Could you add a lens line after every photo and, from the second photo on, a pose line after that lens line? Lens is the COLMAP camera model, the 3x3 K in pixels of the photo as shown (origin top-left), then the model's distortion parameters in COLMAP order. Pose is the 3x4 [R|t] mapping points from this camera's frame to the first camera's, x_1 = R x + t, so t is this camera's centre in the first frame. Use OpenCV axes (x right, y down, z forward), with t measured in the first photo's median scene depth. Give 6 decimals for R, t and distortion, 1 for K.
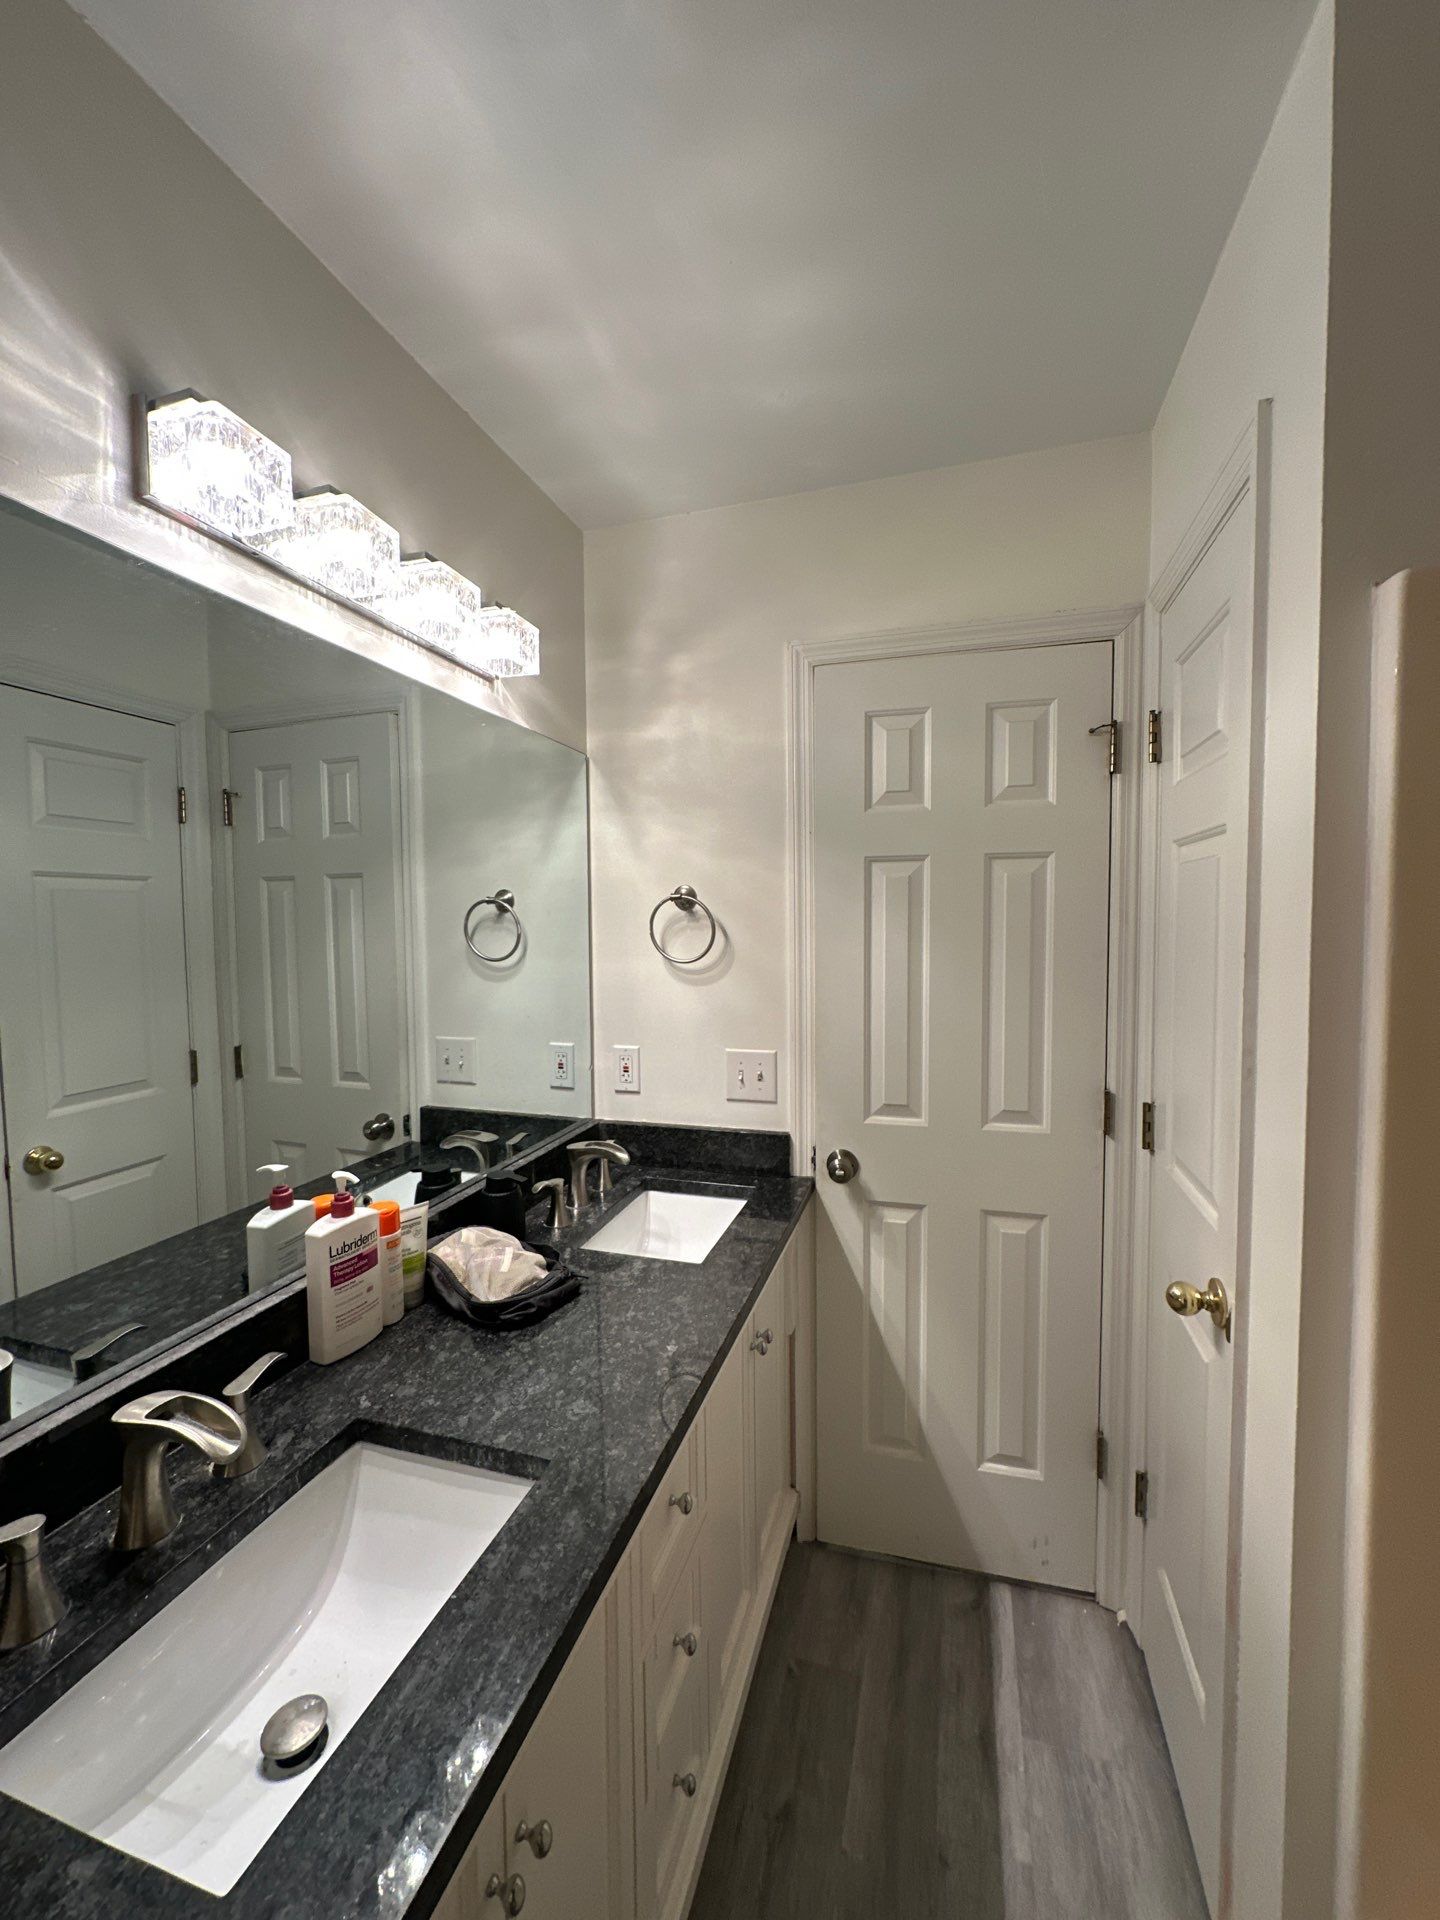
lens RADIAL K [[767.4, 0, 702.7], [0, 767.4, 949.2], [0, 0, 1]] dist [-0.002433, 0.000551]
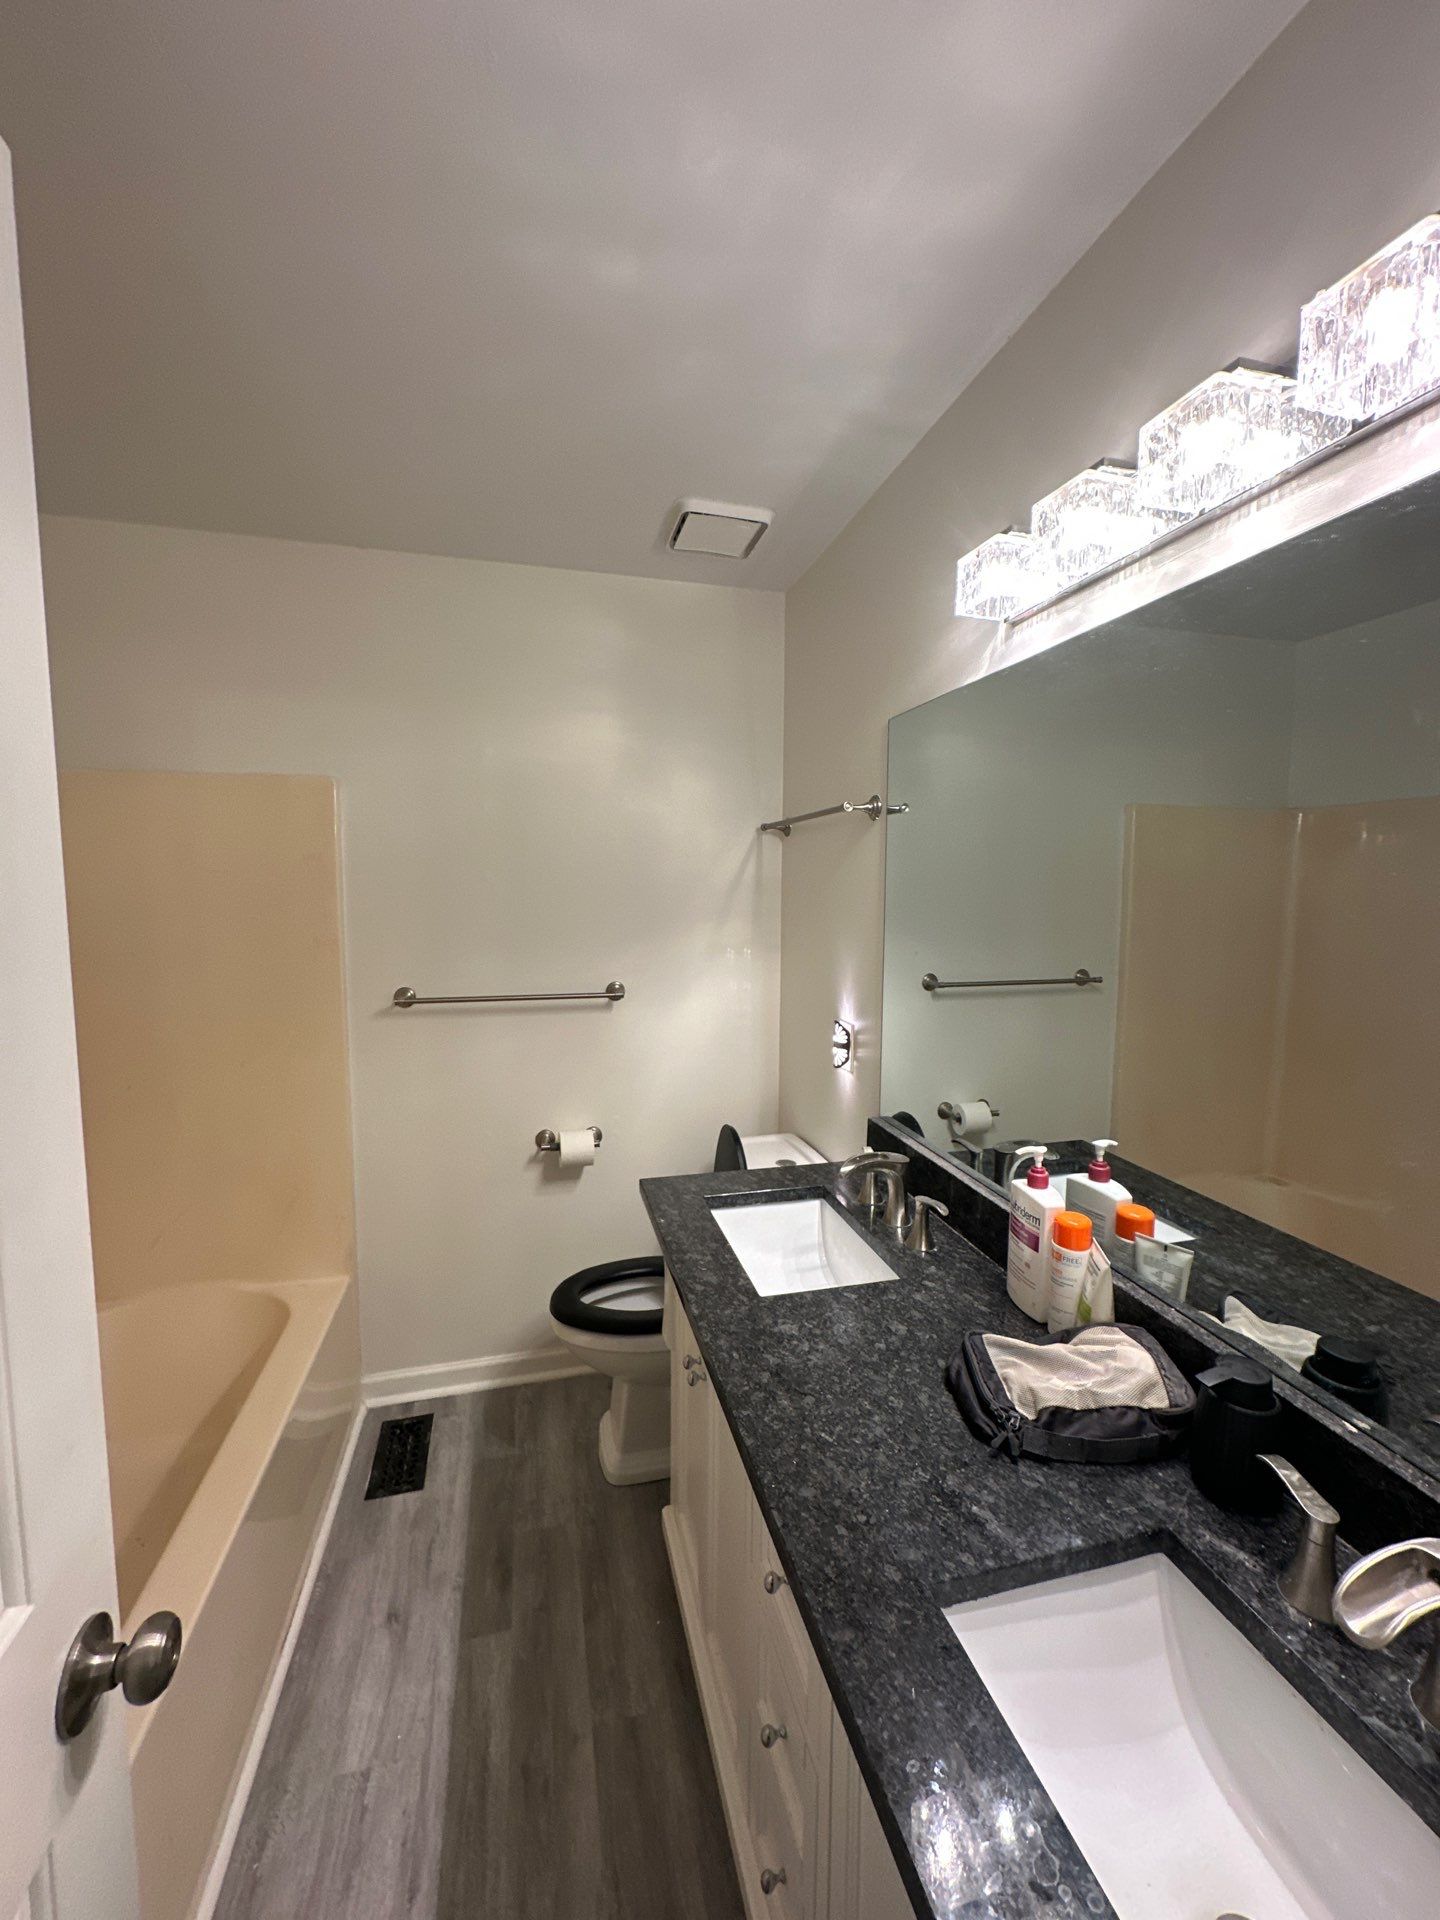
lens RADIAL K [[767.4, 0, 702.0], [0, 767.4, 949.9], [0, 0, 1]] dist [-0.002433, 0.000551]
pose [[-0.860745, 0.053804, -0.506186, 0.312012], [-0.011166, 0.992164, 0.124446, -0.074968], [0.508915, 0.112768, -0.853399, 1.103574]]
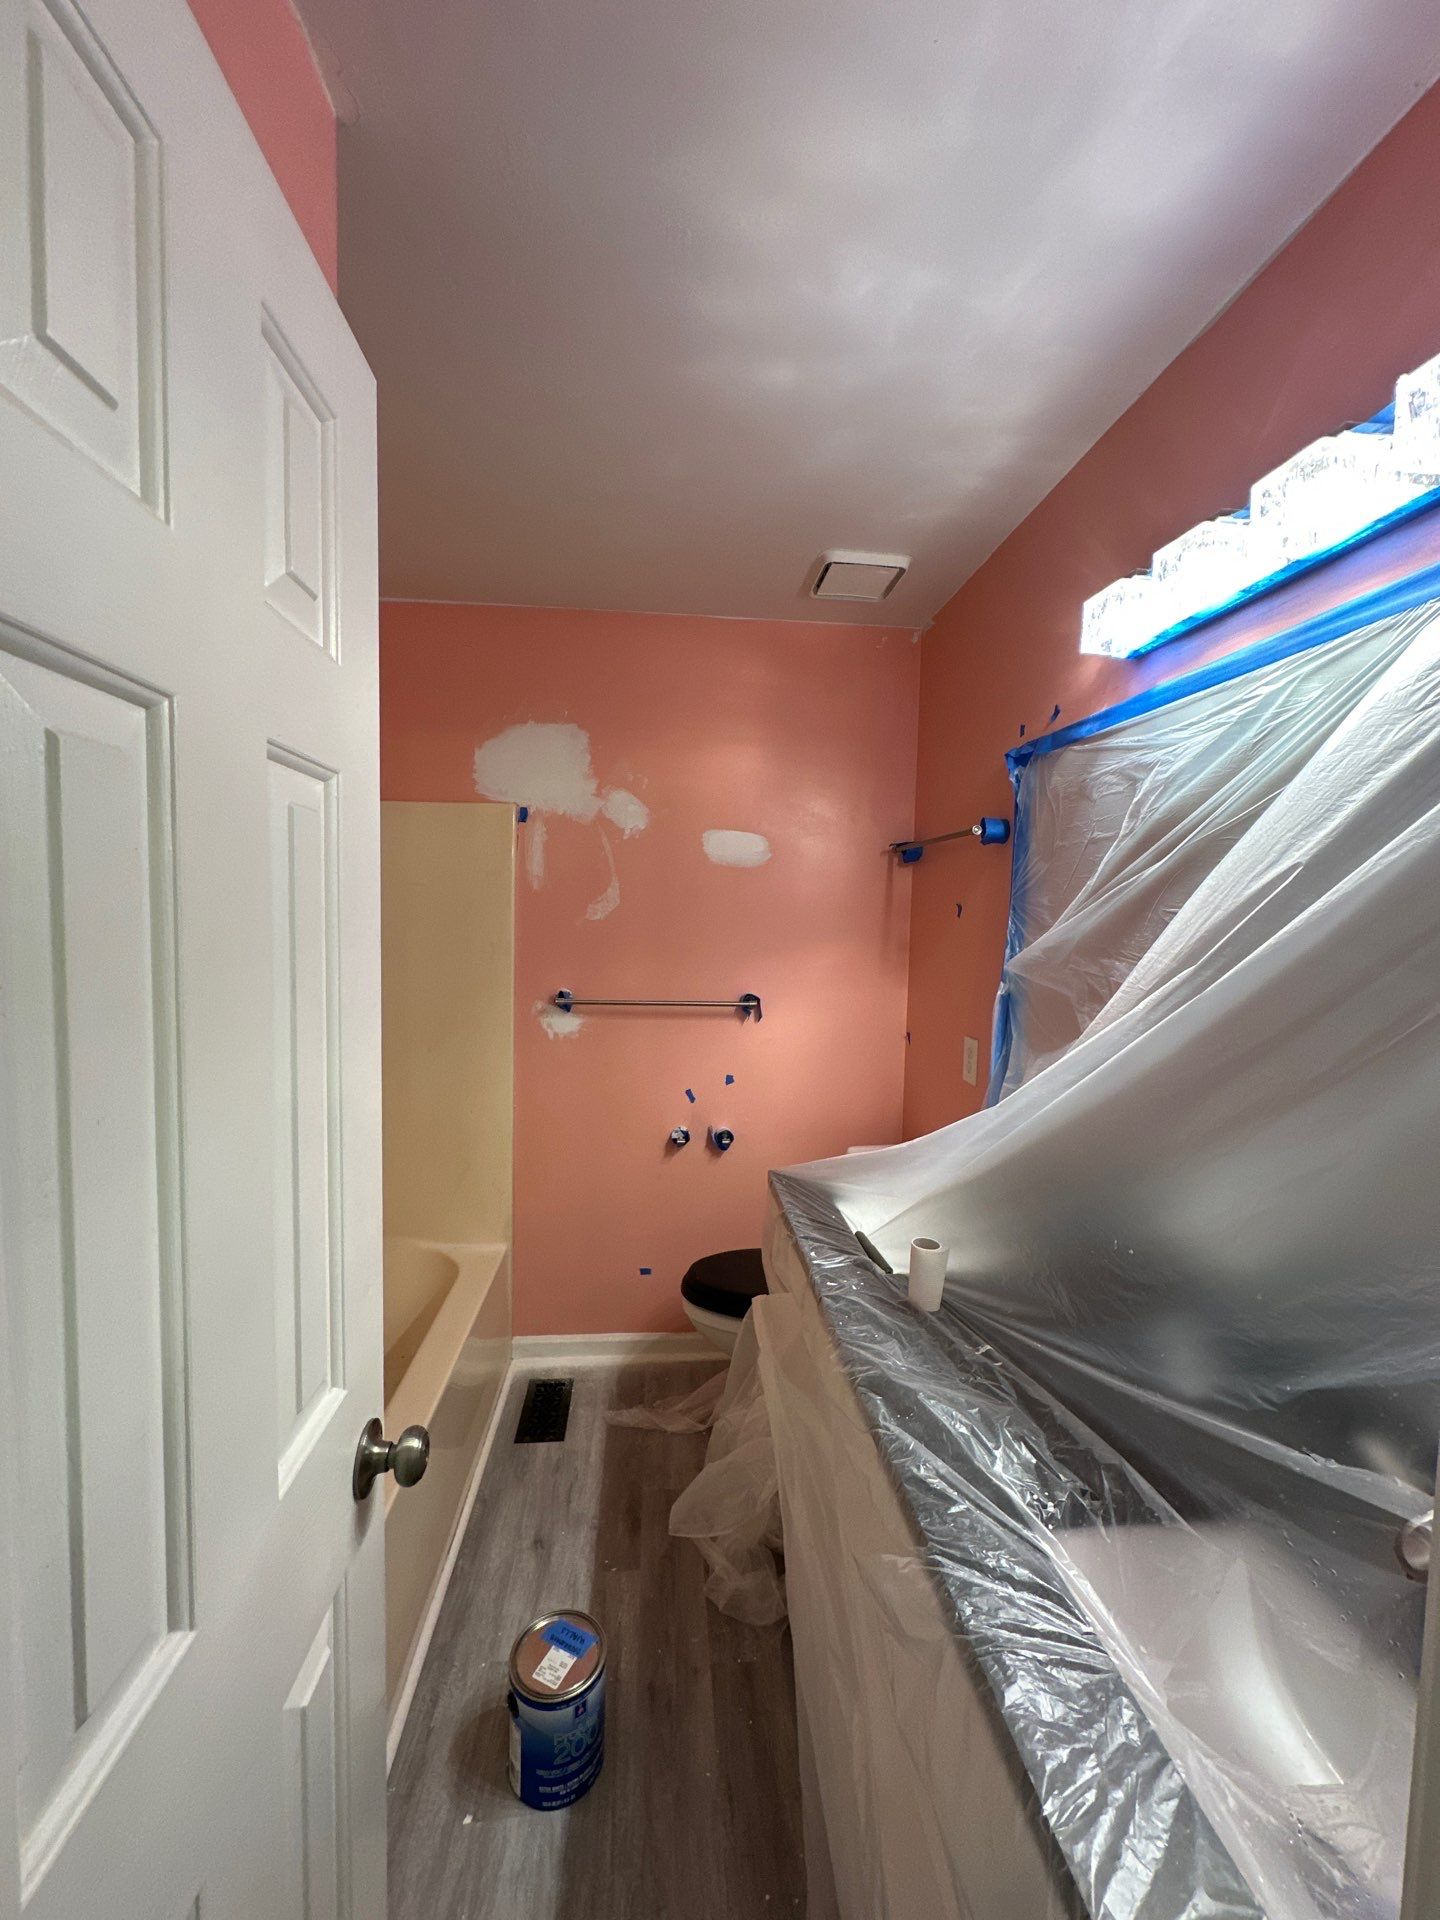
lens RADIAL K [[767.4, 0, 685.4], [0, 767.4, 974.1], [0, 0, 1]] dist [-0.002433, 0.000551]
pose [[-0.938729, 0.024822, -0.343761, 0.389874], [-0.017994, 0.992513, 0.120806, -0.058806], [0.344186, 0.119590, -0.931254, 1.212813]]
